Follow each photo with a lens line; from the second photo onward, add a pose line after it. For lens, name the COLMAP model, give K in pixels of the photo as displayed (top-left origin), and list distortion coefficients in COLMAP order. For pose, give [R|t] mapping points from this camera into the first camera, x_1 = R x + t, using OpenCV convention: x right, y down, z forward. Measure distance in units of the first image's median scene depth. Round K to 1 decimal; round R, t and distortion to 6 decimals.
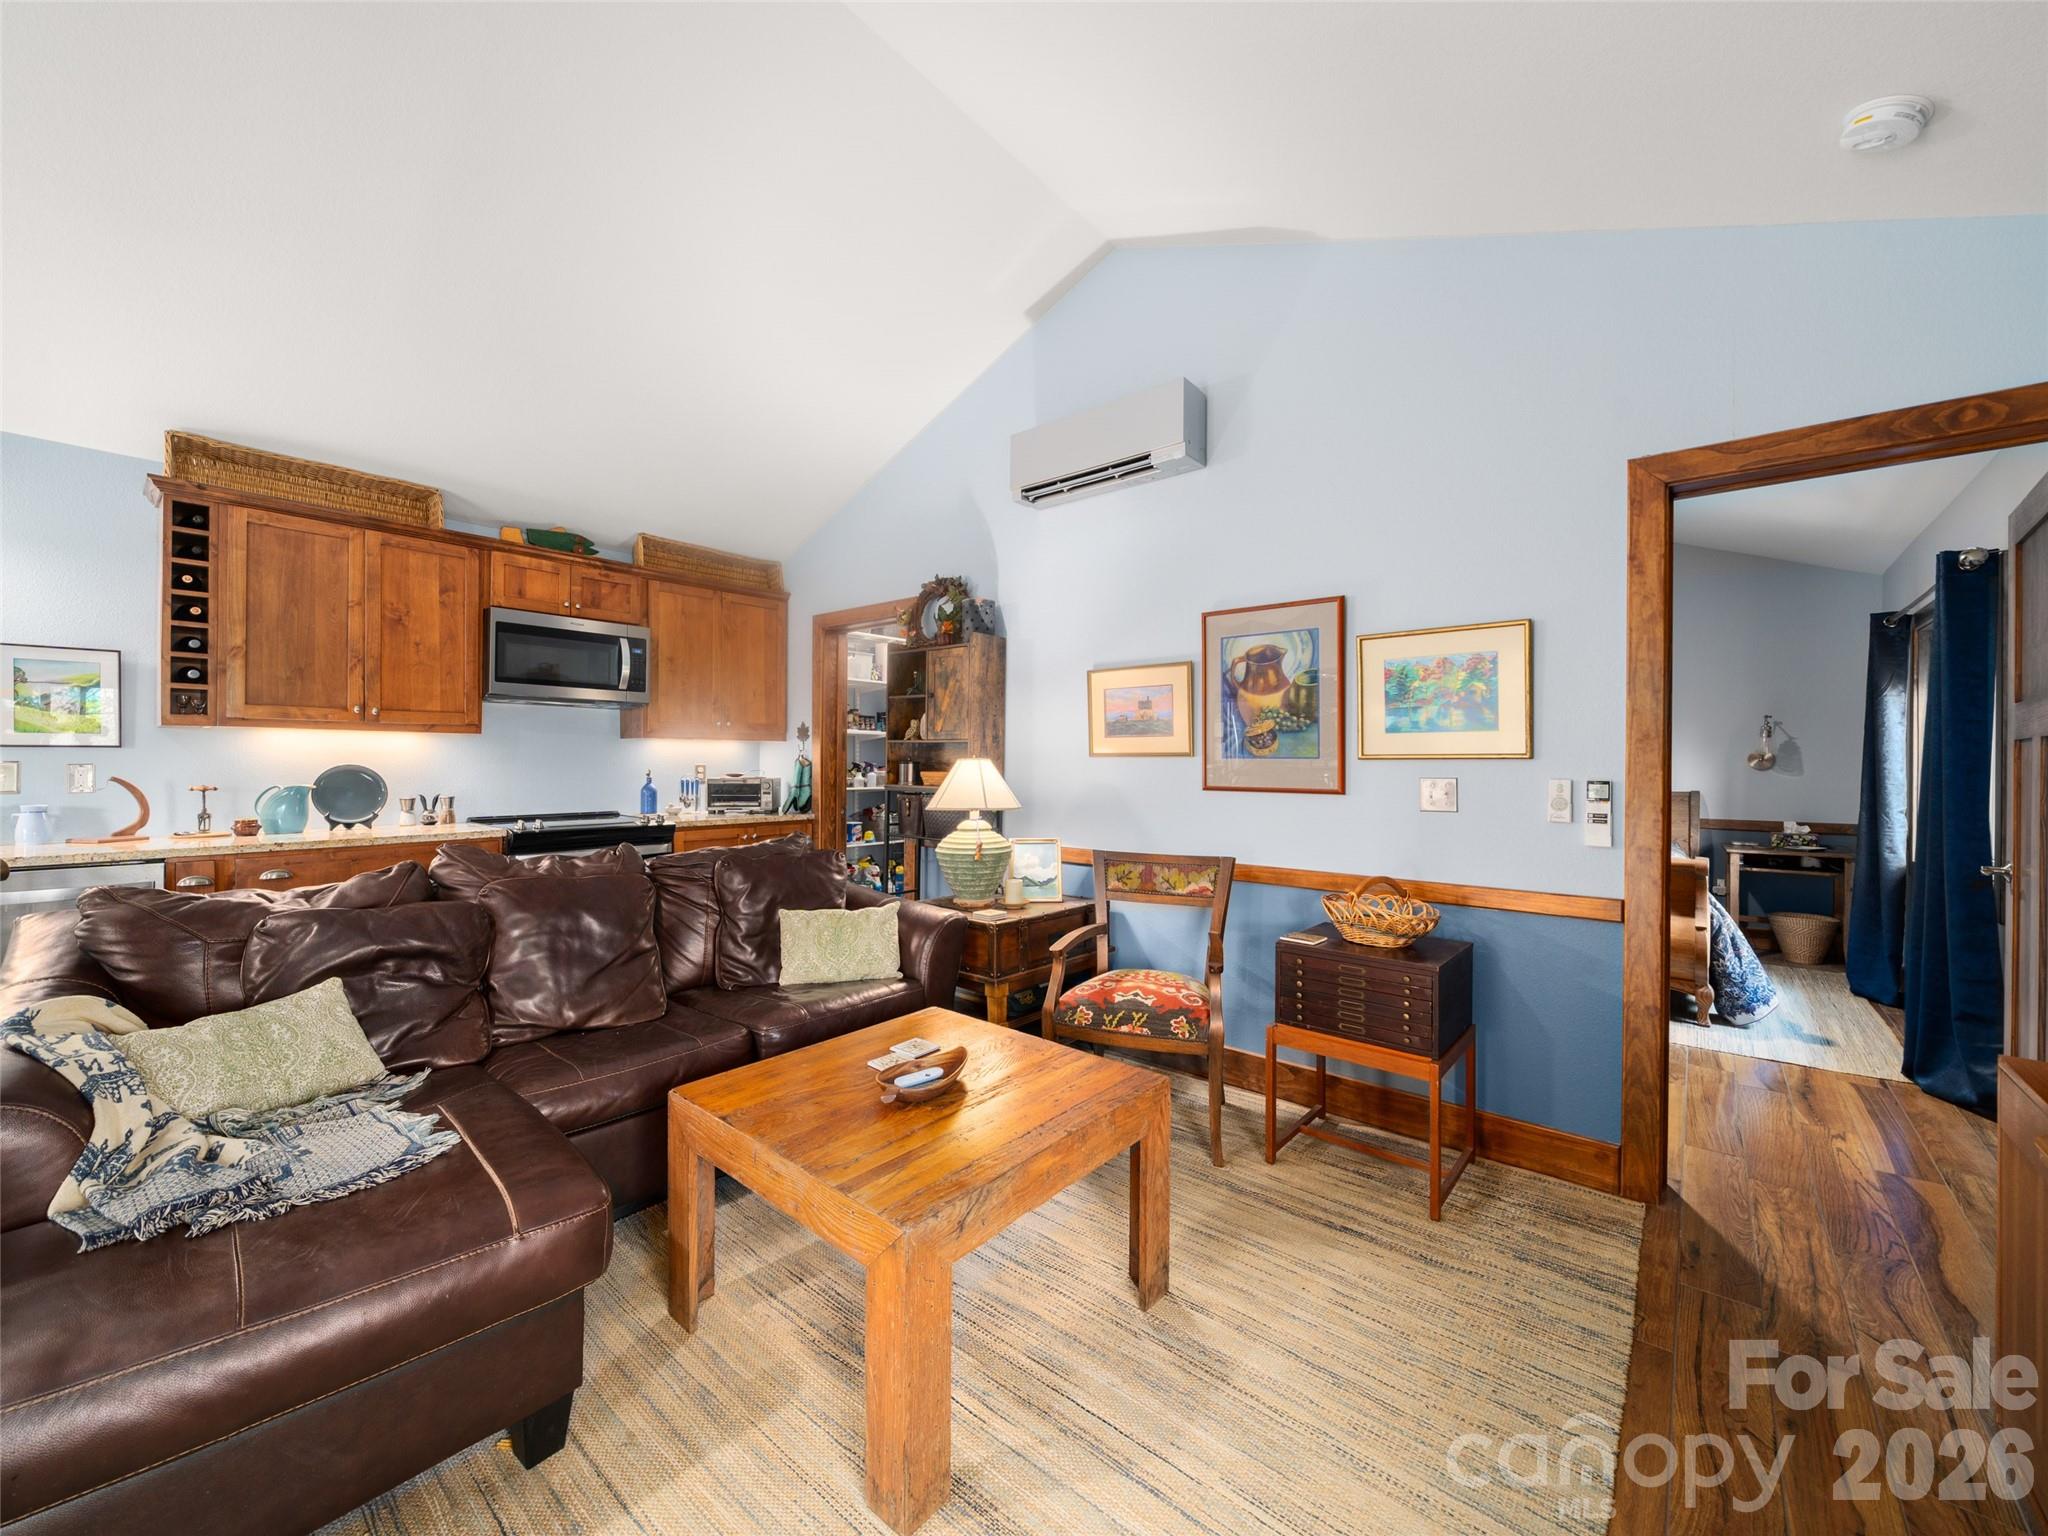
lens RADIAL K [[793.0, 0, 1024.9], [0, 793.0, 757.2], [0, 0, 1]] dist [-0.006080, -0.001027]
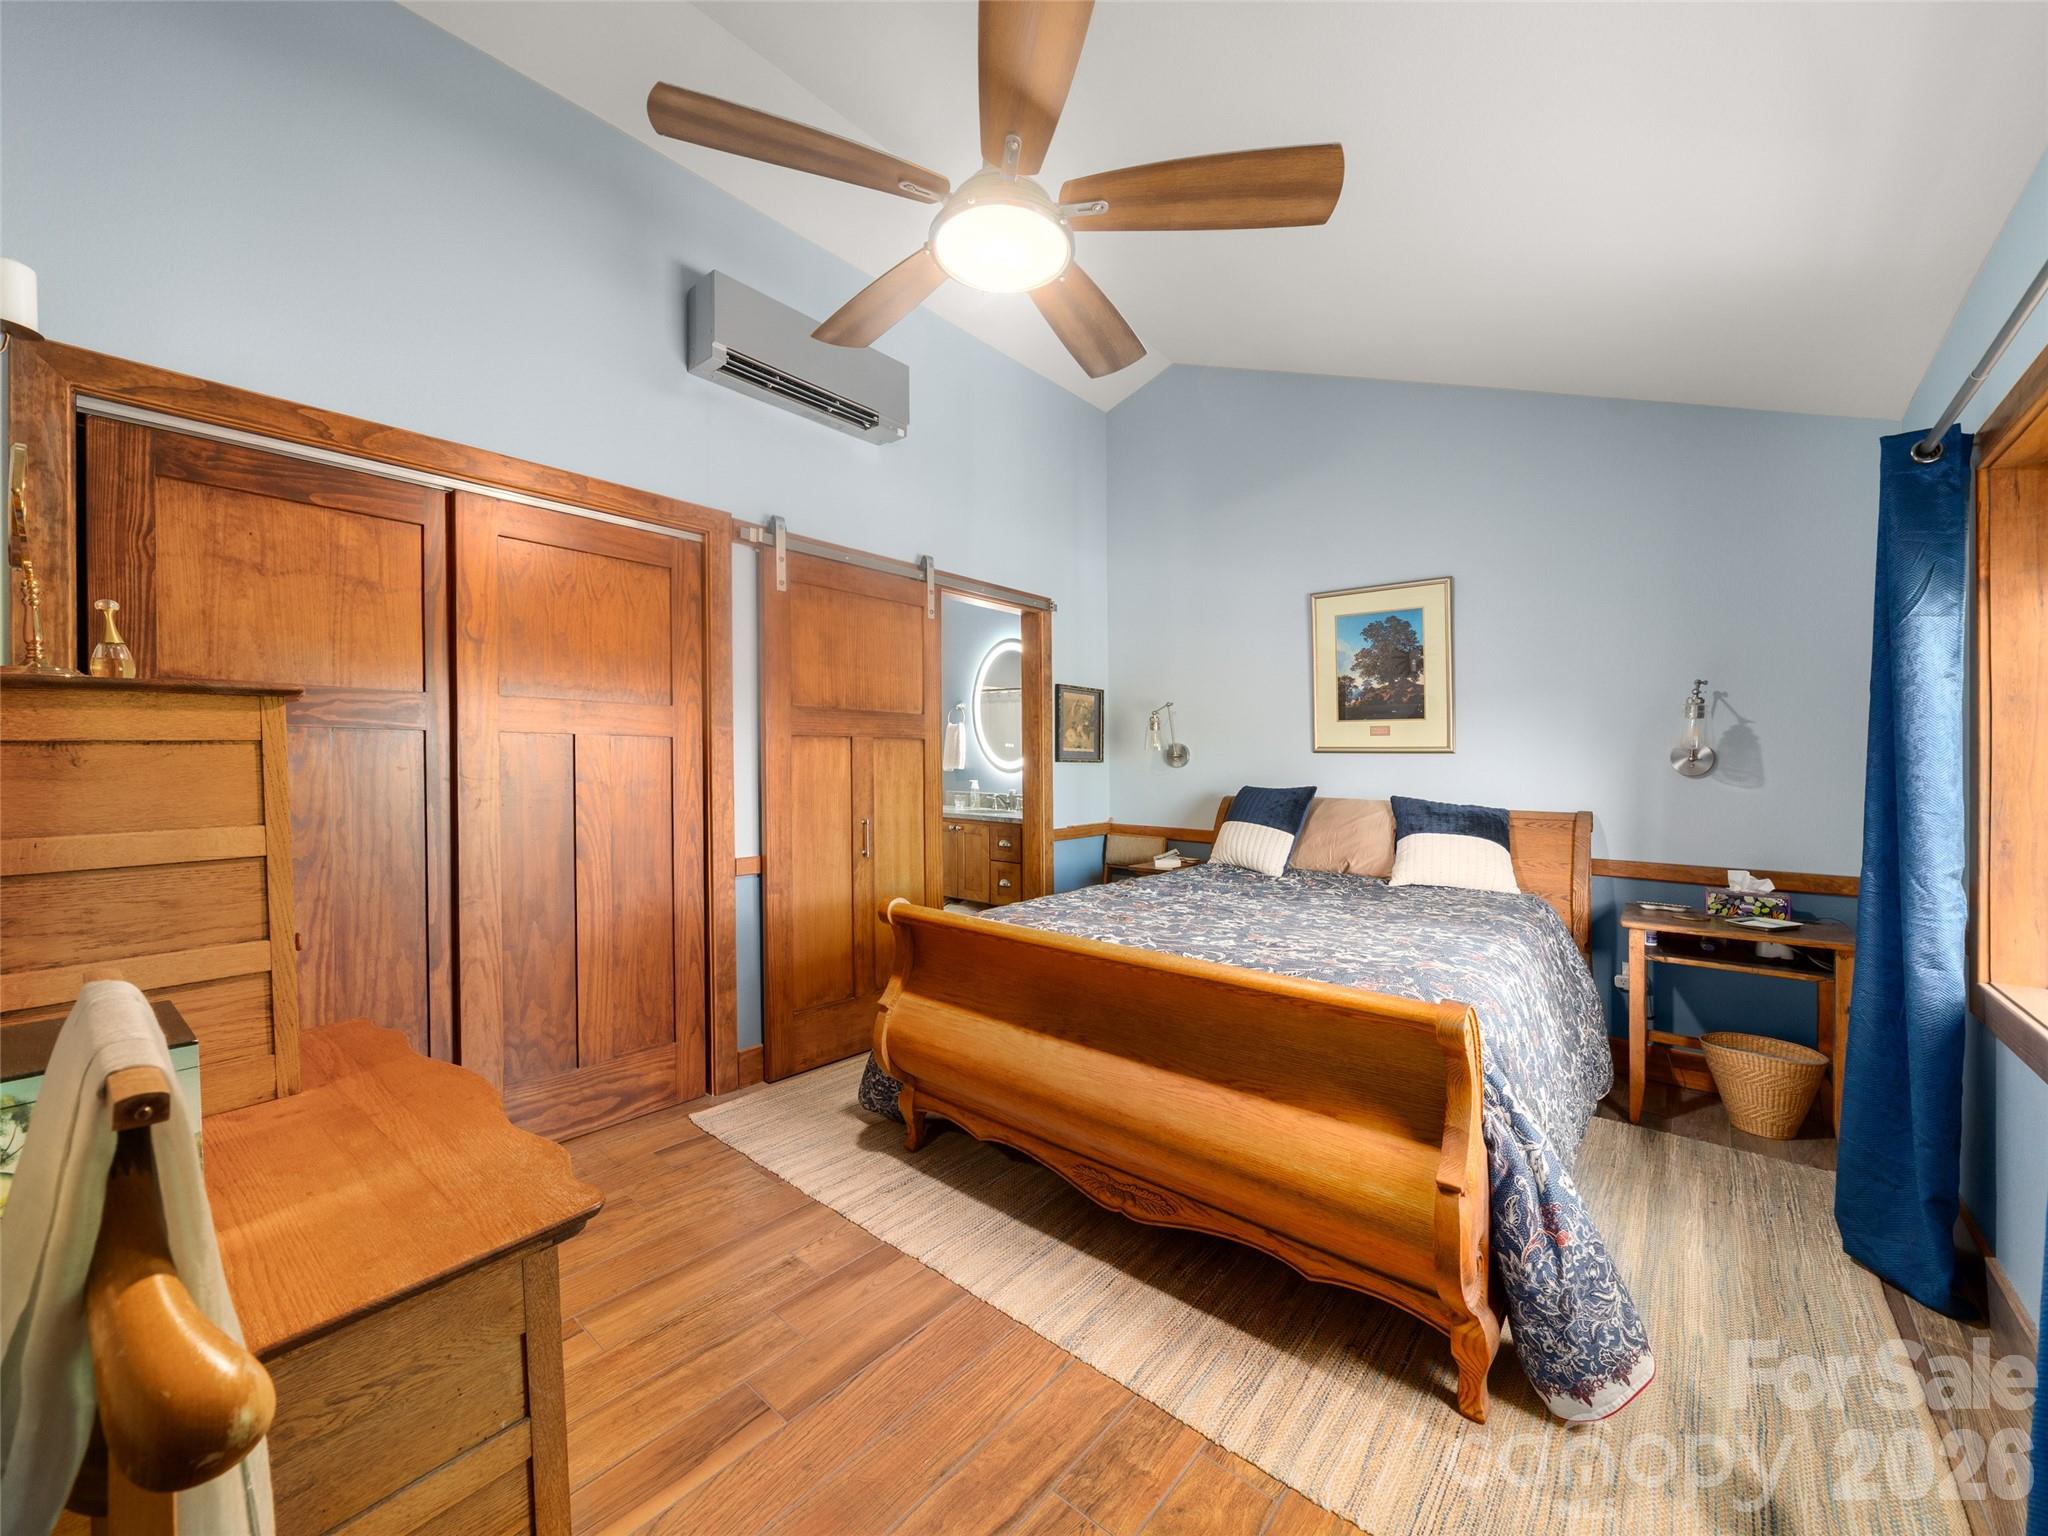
lens RADIAL K [[793.0, 0, 1027.3], [0, 793.0, 749.2], [0, 0, 1]] dist [-0.006080, -0.001027]
pose [[0.999967, -0.002559, -0.007769, 0.490047], [0.002482, 0.999948, -0.009886, 0.000632], [0.007794, 0.009866, 0.999921, 0.454120]]
